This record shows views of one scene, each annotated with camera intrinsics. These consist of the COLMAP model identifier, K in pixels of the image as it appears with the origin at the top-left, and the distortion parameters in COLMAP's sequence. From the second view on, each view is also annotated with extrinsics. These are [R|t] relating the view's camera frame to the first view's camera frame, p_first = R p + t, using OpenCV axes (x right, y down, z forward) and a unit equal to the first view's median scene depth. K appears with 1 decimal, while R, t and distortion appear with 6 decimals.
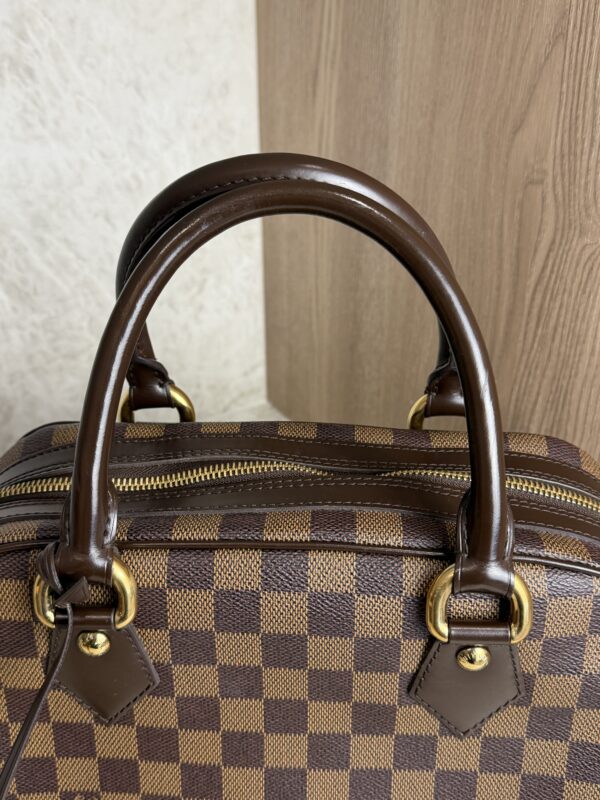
lens RADIAL K [[829.5, 0, 305.2], [0, 829.5, 397.6], [0, 0, 1]] dist [0.134471, -0.369873]
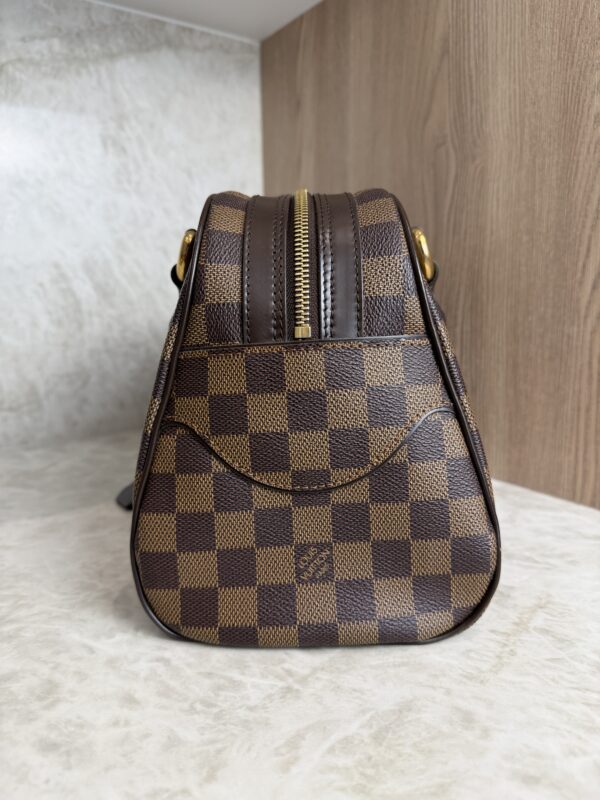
lens RADIAL K [[593.6, 0, 300.0], [0, 593.6, 400.0], [0, 0, 1]] dist [-0.038285, 0.012518]
pose [[0.999513, -0.020670, 0.023369, -0.027124], [0.027524, 0.936893, -0.348532, 0.517001], [-0.014690, 0.349005, 0.937006, 0.108196]]
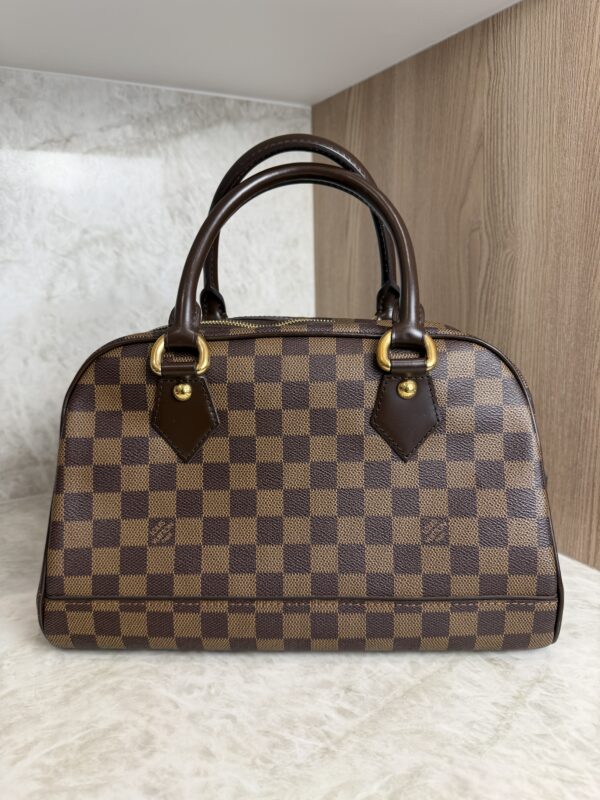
lens RADIAL K [[586.3, 0, 299.5], [0, 586.3, 401.8], [0, 0, 1]] dist [-0.017775, 0.000563]
pose [[0.997674, -0.013154, -0.066878, -0.013064], [-0.008398, 0.950004, -0.312125, 0.414584], [0.067640, 0.311961, 0.947684, -0.059812]]
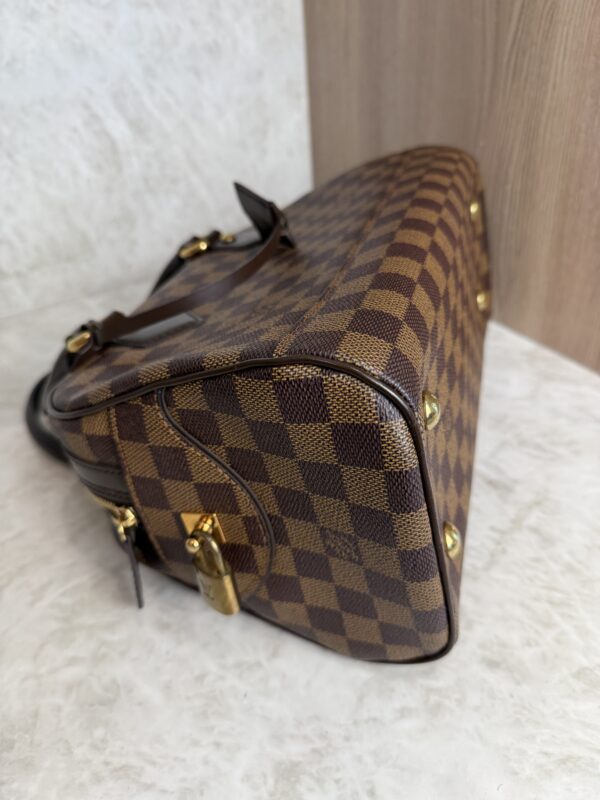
lens RADIAL K [[599.0, 0, 303.8], [0, 599.0, 398.3], [0, 0, 1]] dist [-0.048539, 0.012068]
pose [[0.997393, -0.026476, -0.067124, -0.008221], [0.031055, 0.997193, 0.068126, 0.326920], [0.065132, -0.070033, 0.995416, -0.001888]]
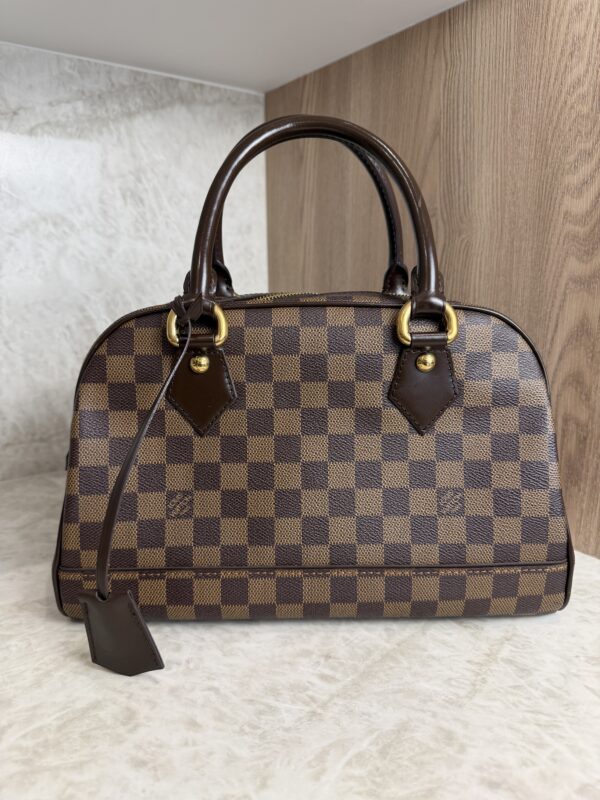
lens RADIAL K [[586.3, 0, 299.5], [0, 586.3, 401.8], [0, 0, 1]] dist [-0.017775, 0.000563]
pose [[0.998756, -0.018602, 0.046258, -0.066934], [0.032151, 0.949413, -0.312380, 0.449940], [-0.038107, 0.313479, 0.948830, -0.052953]]
